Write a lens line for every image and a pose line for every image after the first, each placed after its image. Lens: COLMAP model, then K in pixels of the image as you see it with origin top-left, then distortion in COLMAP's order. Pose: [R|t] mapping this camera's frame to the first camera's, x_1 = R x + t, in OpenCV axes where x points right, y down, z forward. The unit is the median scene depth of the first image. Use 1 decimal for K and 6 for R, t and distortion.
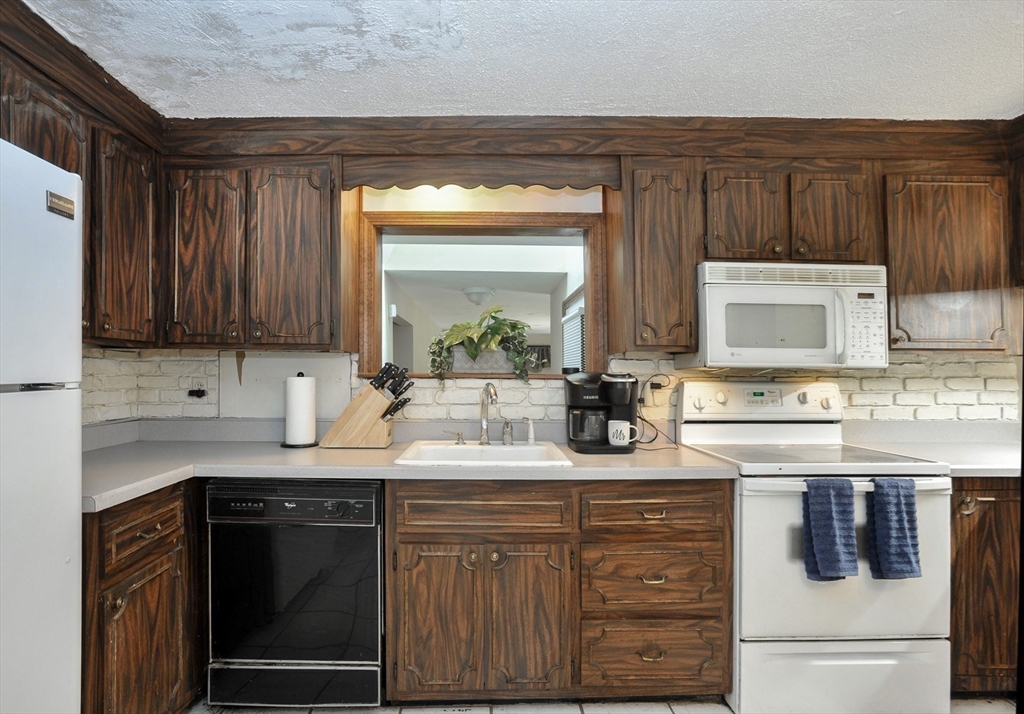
lens RADIAL K [[559.8, 0, 475.7], [0, 559.8, 367.7], [0, 0, 1]] dist [-0.028346, 0.000128]
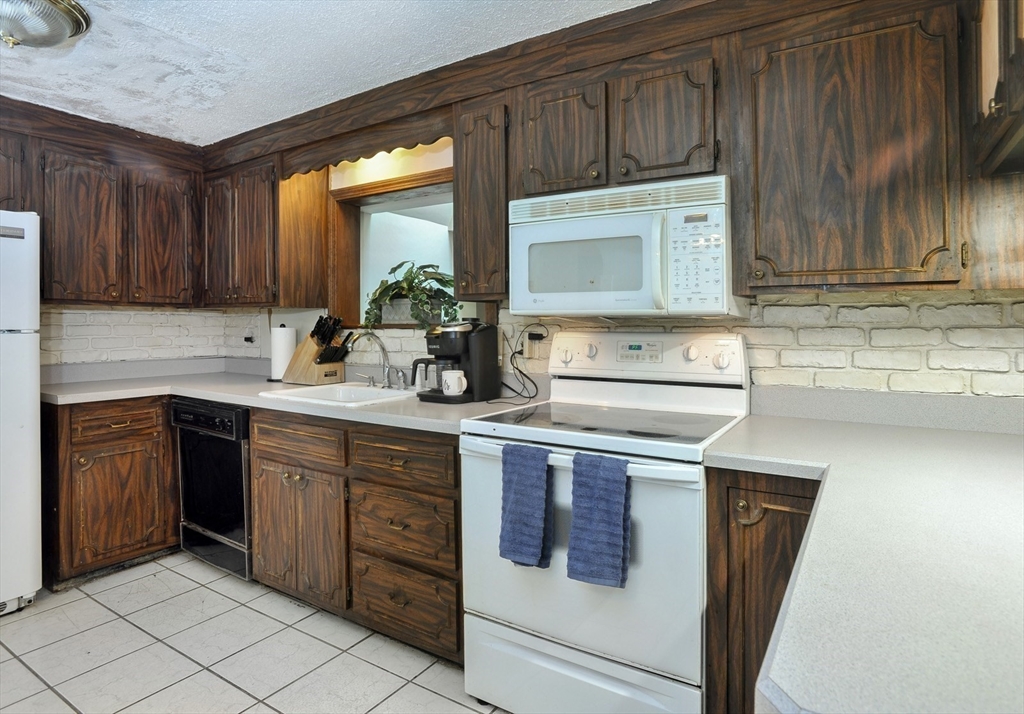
lens RADIAL K [[560.3, 0, 512.1], [0, 560.3, 325.7], [0, 0, 1]] dist [-0.058939, -0.000327]
pose [[0.843975, -0.002122, -0.536378, 0.886813], [0.005825, 0.999969, 0.005209, 0.010179], [0.536350, -0.007521, 0.843962, 0.220830]]
